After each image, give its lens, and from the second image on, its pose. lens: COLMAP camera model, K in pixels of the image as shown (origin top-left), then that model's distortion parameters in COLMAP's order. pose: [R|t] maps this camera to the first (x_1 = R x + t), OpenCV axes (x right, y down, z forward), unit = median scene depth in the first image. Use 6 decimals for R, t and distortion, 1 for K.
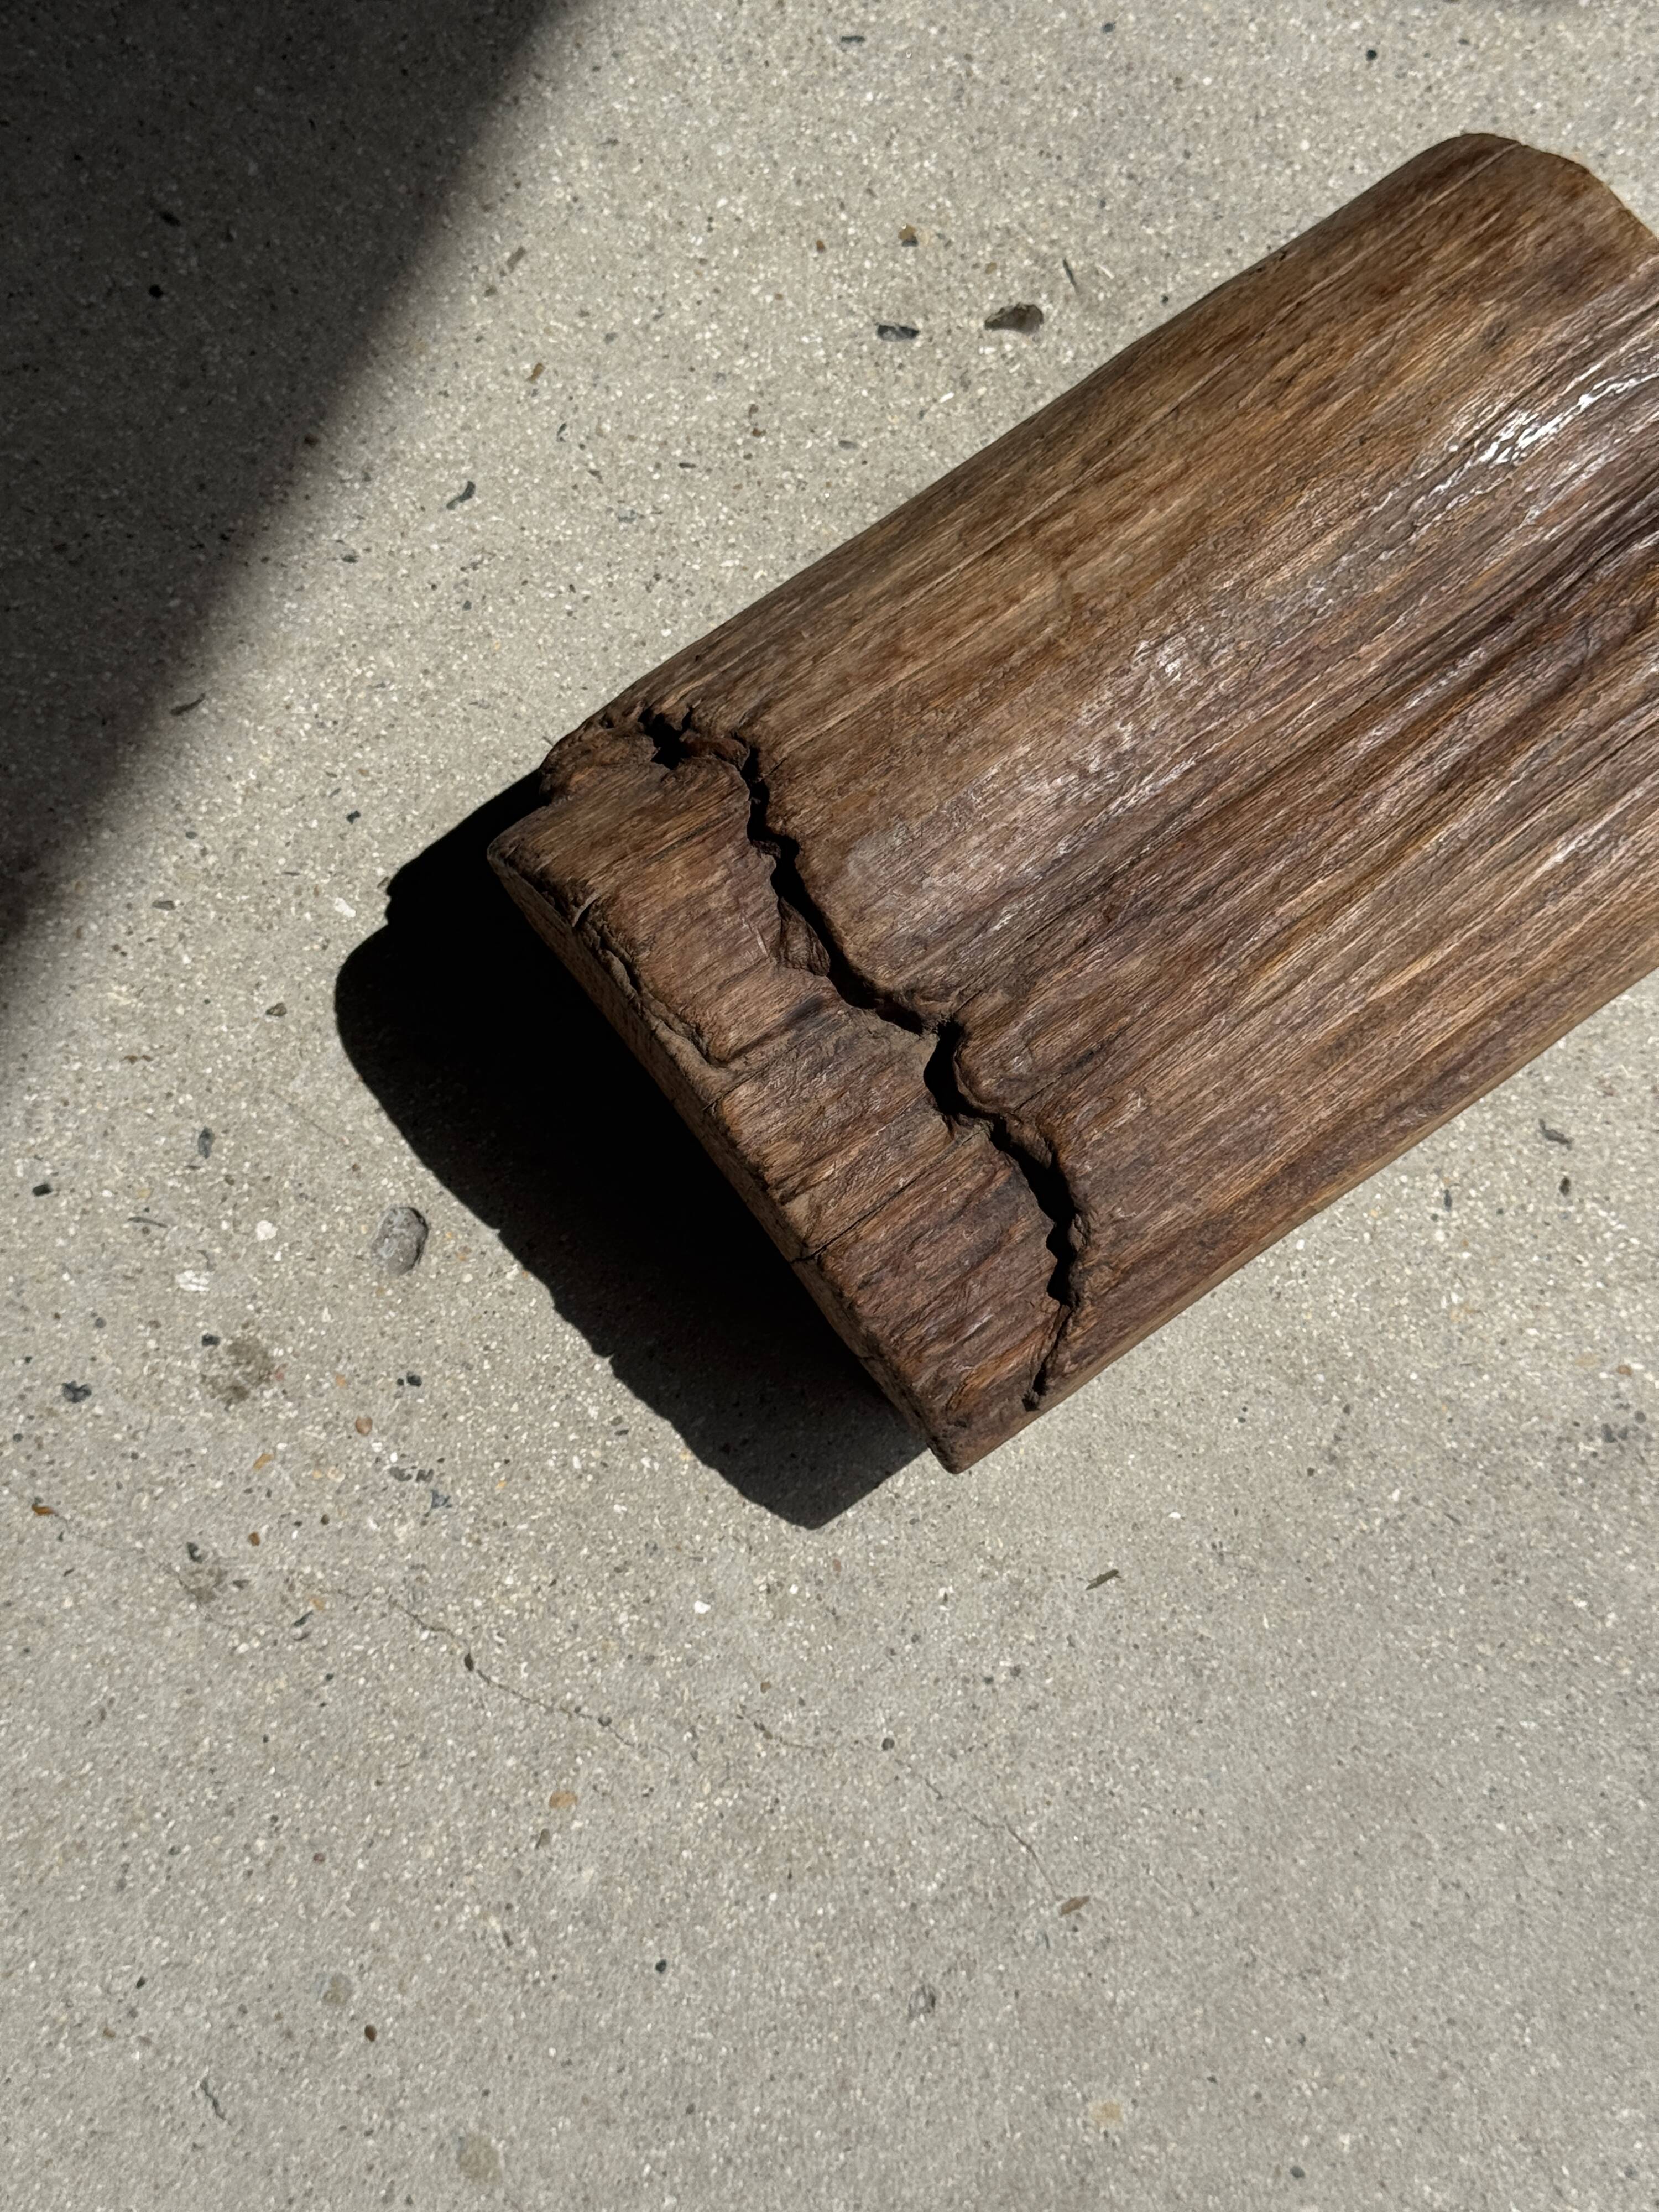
lens RADIAL K [[3158.7, 0, 827.6], [0, 3158.7, 1100.8], [0, 0, 1]] dist [0.112947, 0.000000]
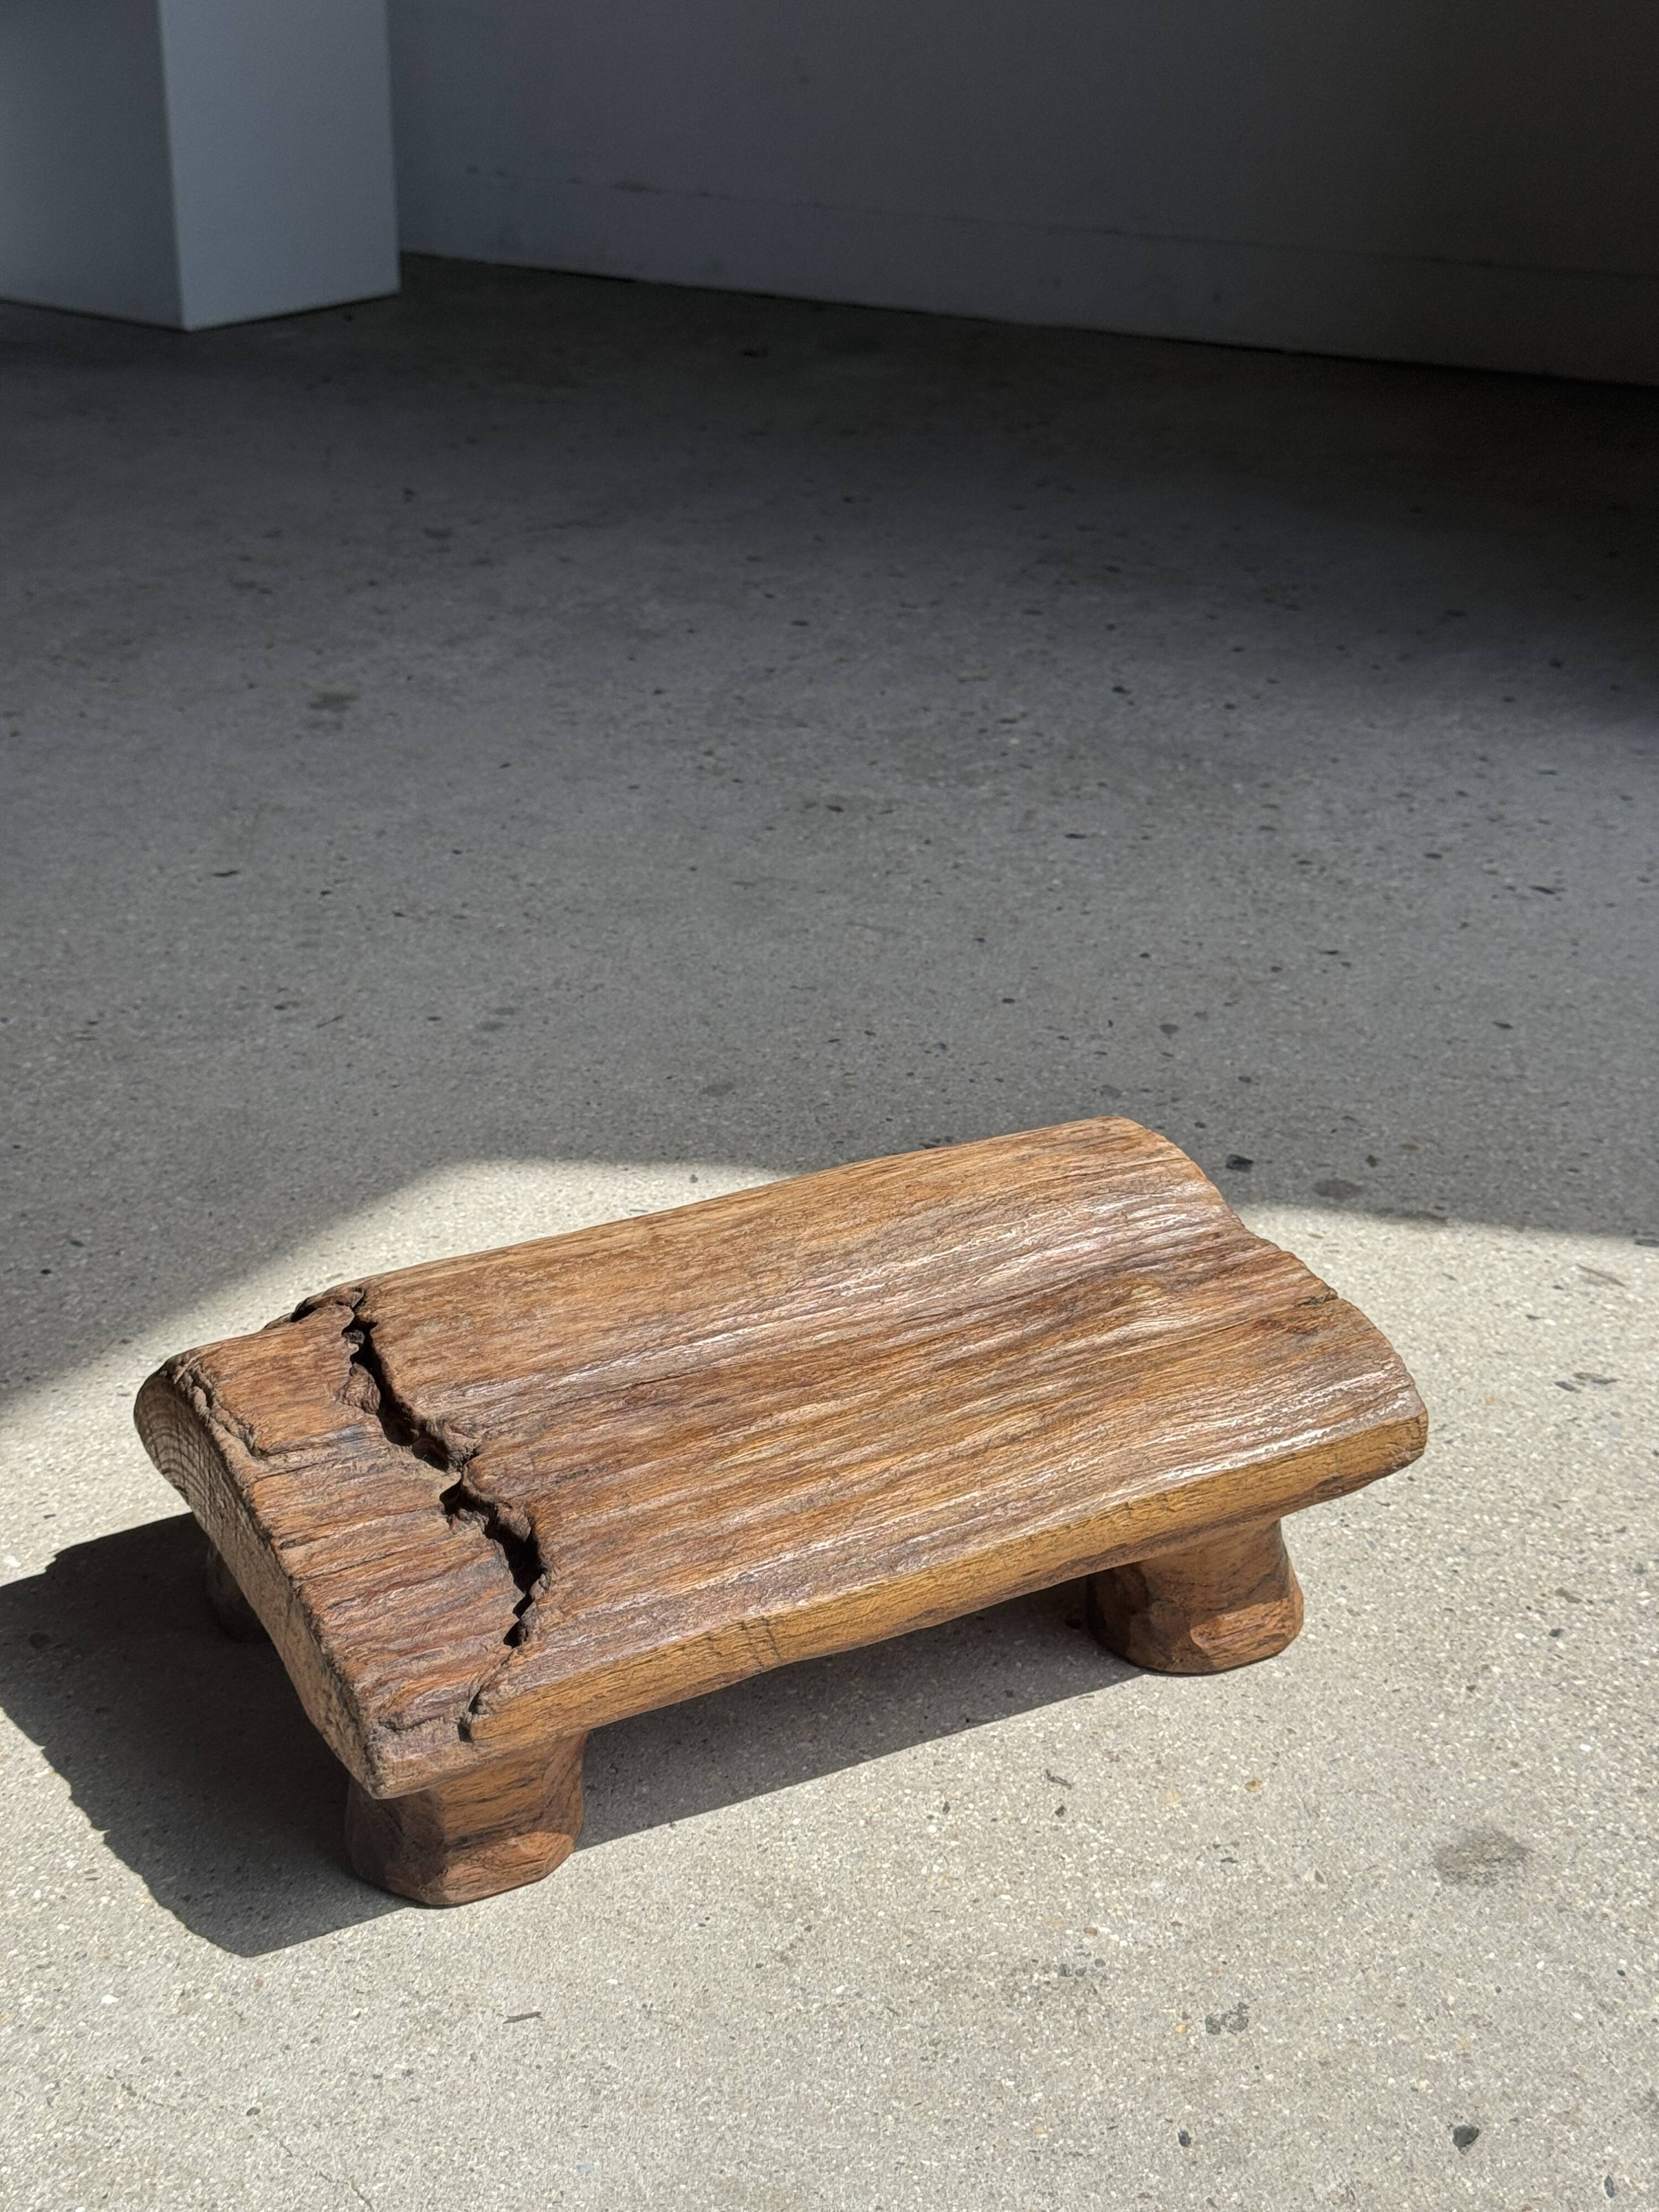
lens RADIAL K [[3158.7, 0, 831.6], [0, 3158.7, 1093.8], [0, 0, 1]] dist [0.112947, 0.000000]
pose [[0.990417, 0.070634, -0.118678, 0.276191], [-0.135610, 0.660086, -0.738848, 0.672707], [0.026150, 0.747862, 0.663339, 0.148182]]
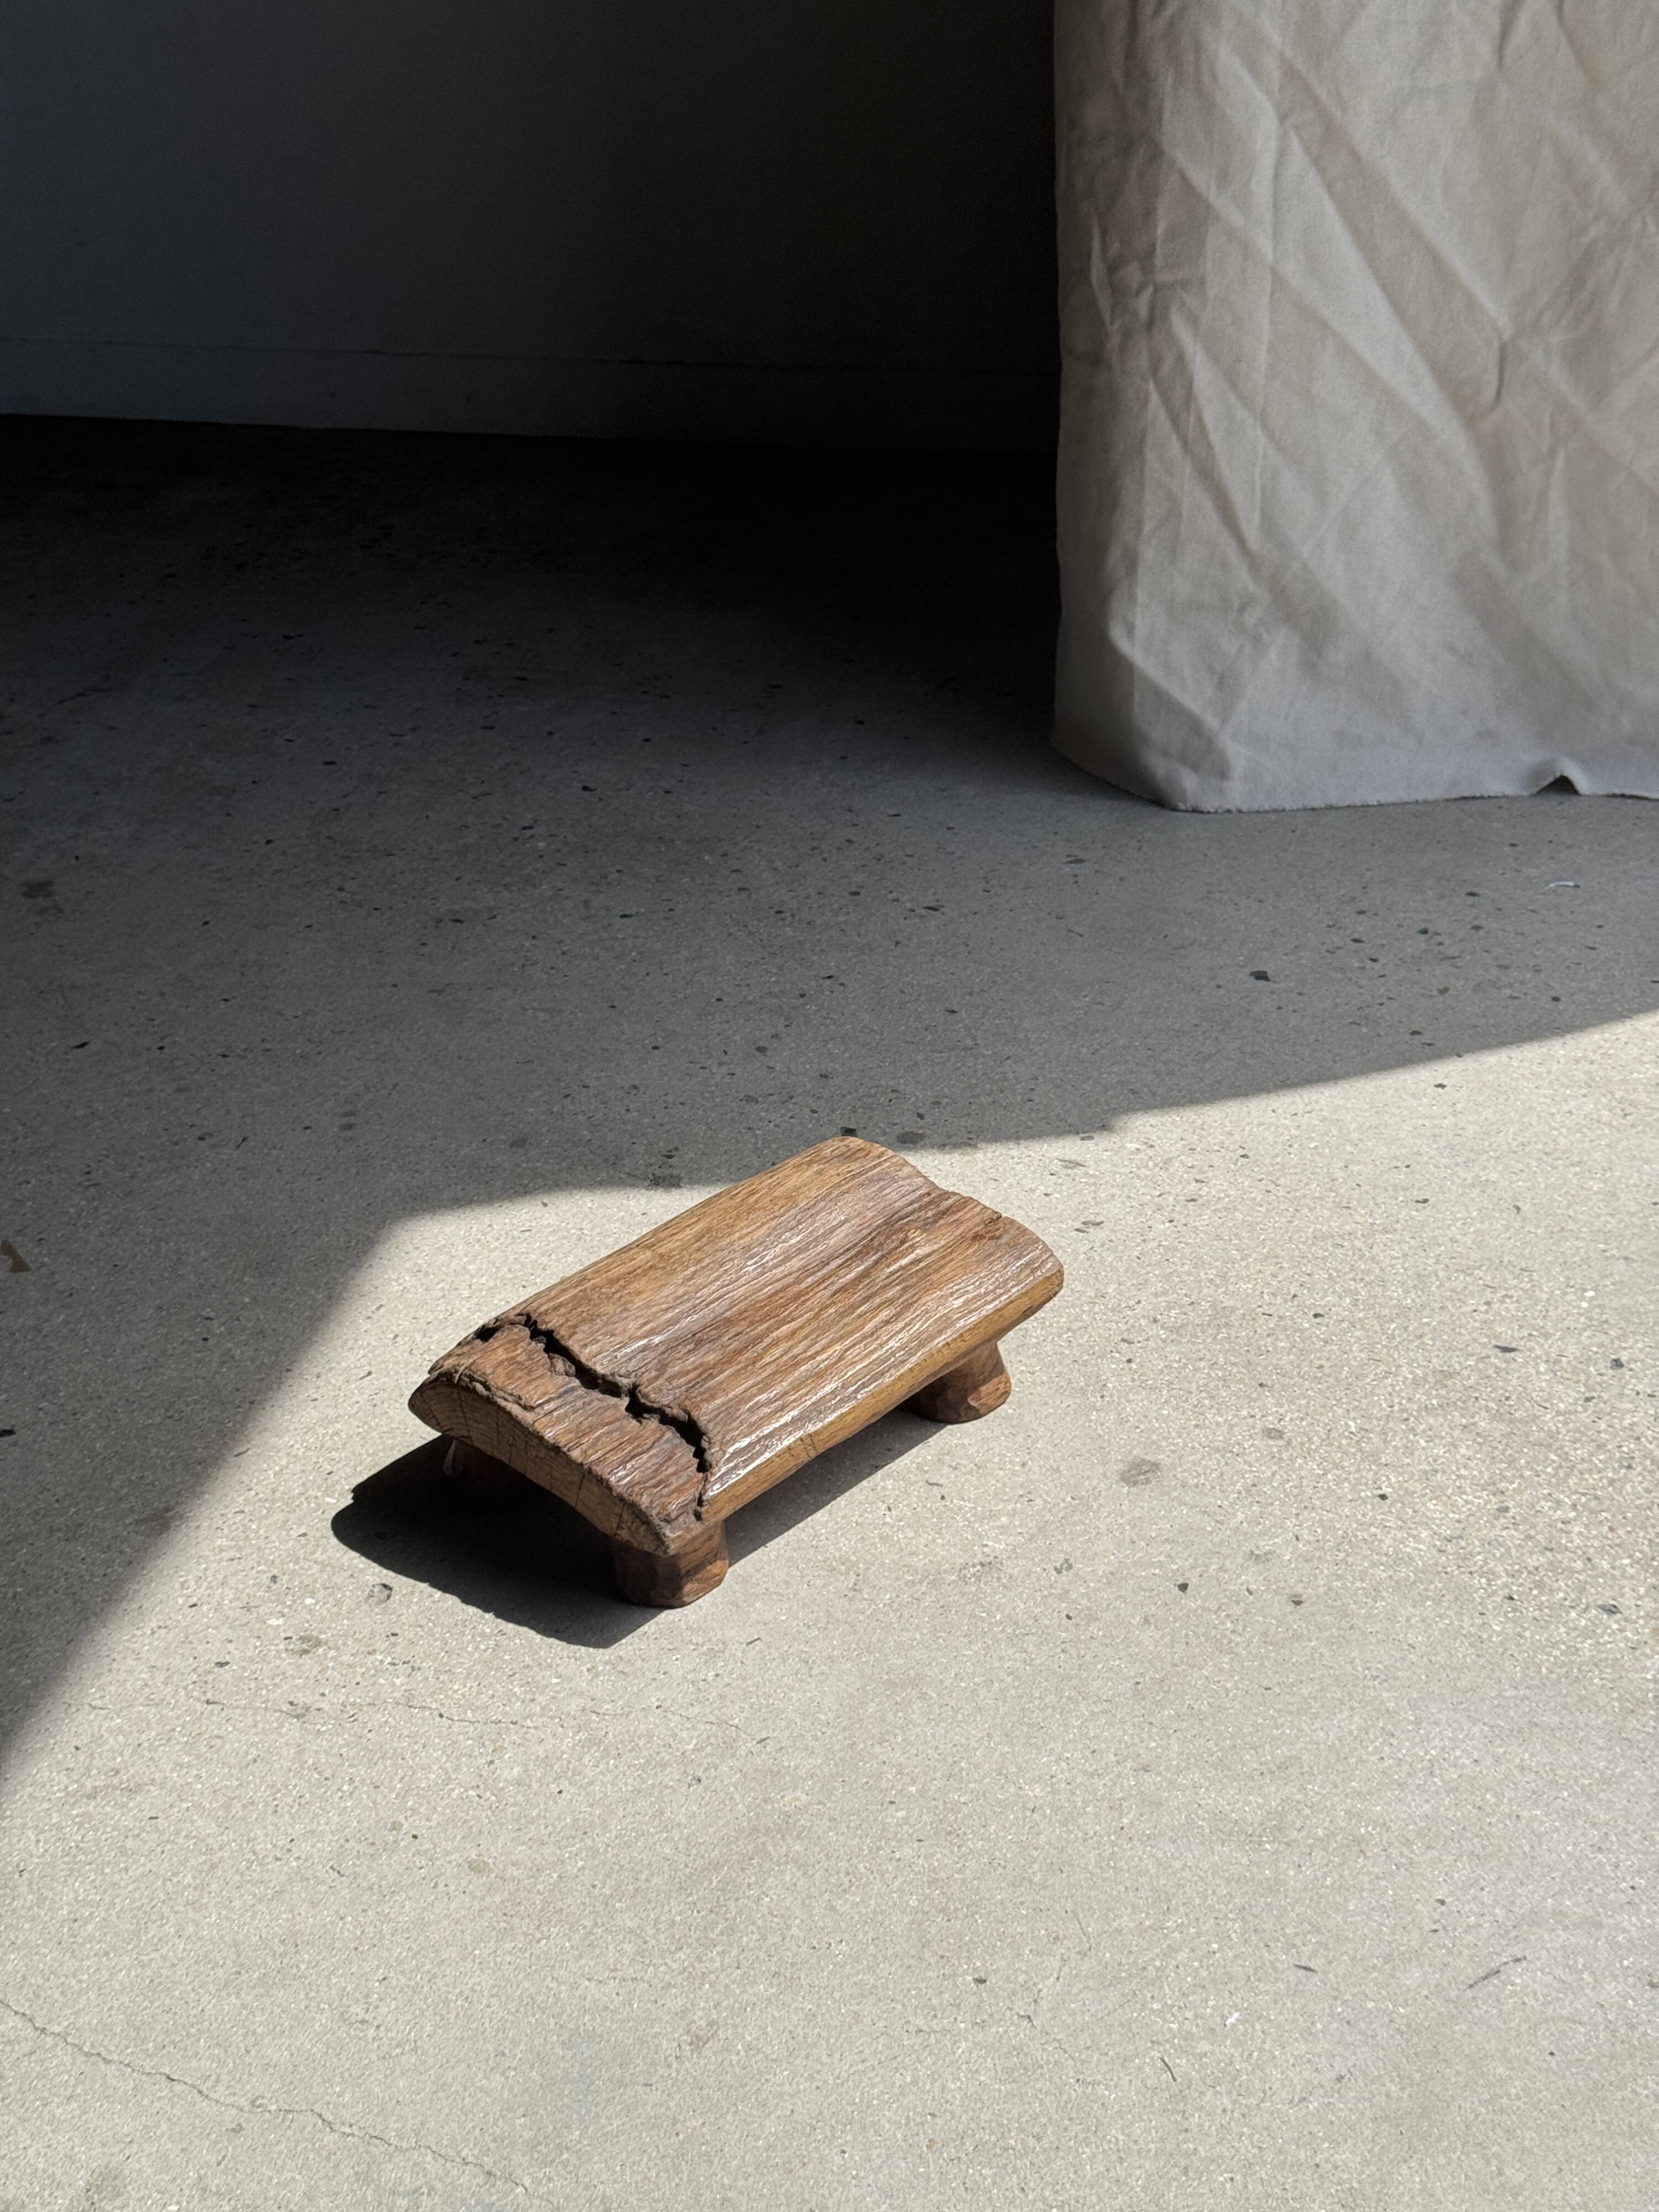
lens RADIAL K [[3158.7, 0, 857.4], [0, 3158.7, 1066.1], [0, 0, 1]] dist [0.112947, 0.000000]
pose [[0.977974, -0.104807, 0.180507, -0.173477], [0.202154, 0.690922, -0.694089, 1.311438], [-0.051971, 0.715291, 0.696891, -0.667242]]
